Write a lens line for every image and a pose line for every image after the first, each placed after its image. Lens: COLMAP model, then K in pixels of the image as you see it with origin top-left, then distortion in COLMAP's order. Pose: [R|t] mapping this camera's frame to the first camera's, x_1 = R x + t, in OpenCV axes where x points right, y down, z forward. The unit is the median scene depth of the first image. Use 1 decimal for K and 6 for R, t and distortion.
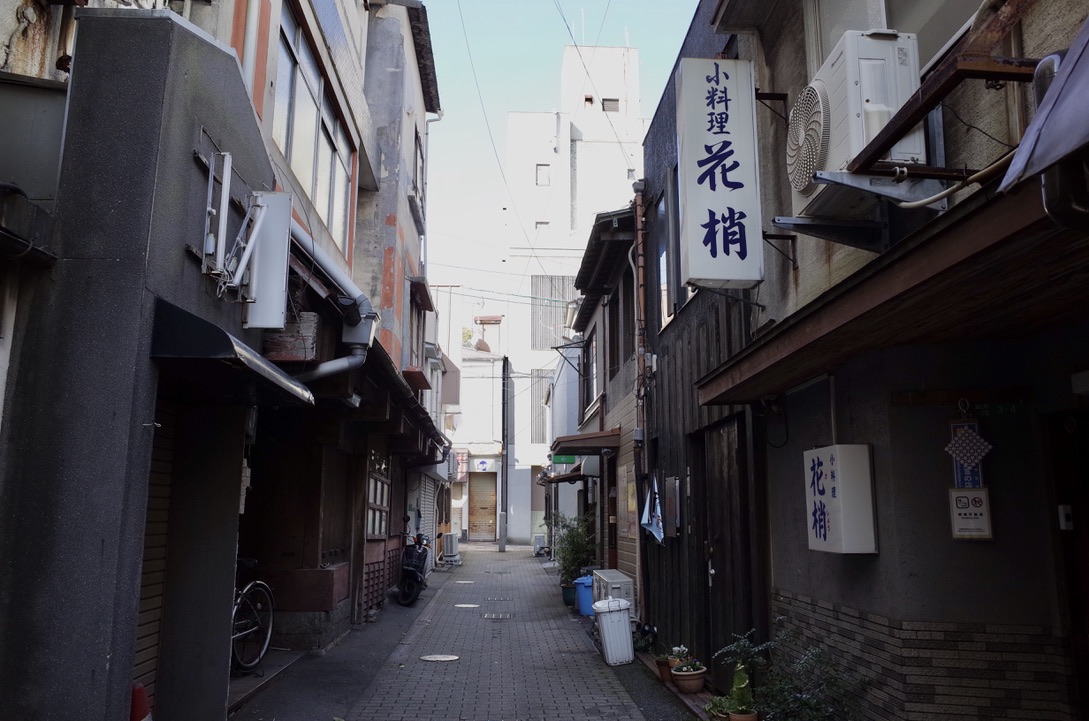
lens RADIAL K [[858.8, 0, 544.2], [0, 858.8, 357.0], [0, 0, 1]] dist [-0.073339, 0.067304]
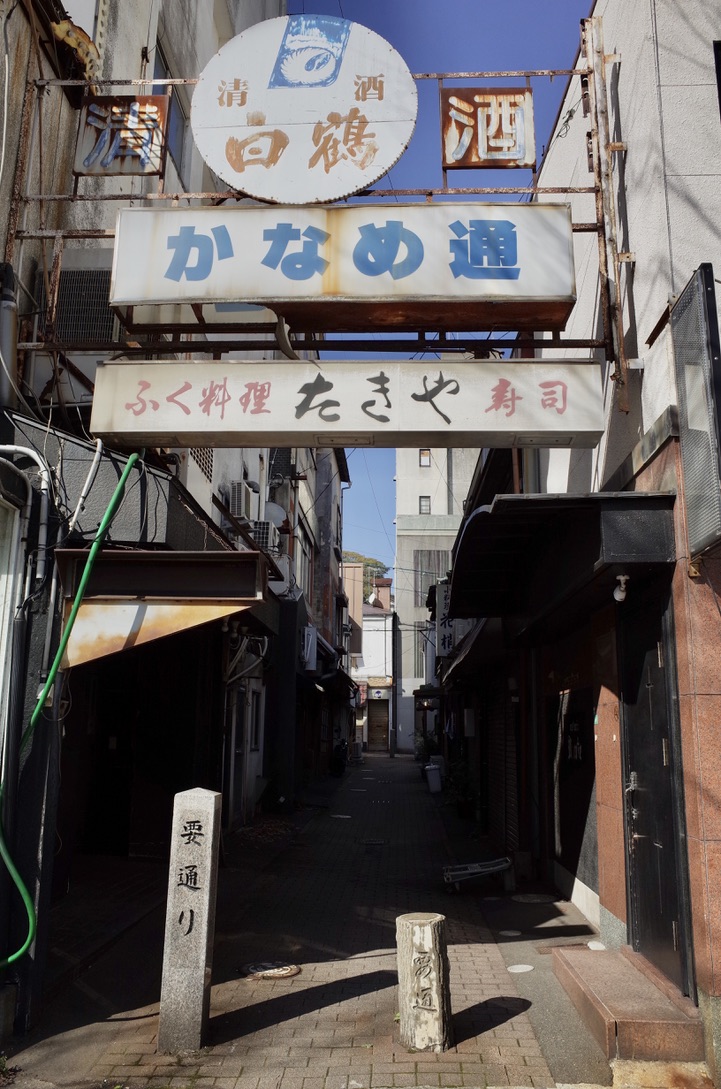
lens RADIAL K [[858.8, 0, 360.3], [0, 858.8, 547.0], [0, 0, 1]] dist [-0.073339, 0.067304]
pose [[0.995634, -0.009123, -0.092894, 0.029629], [0.006073, 0.999435, -0.033062, -0.065227], [0.093143, 0.032354, 0.995127, -0.378468]]
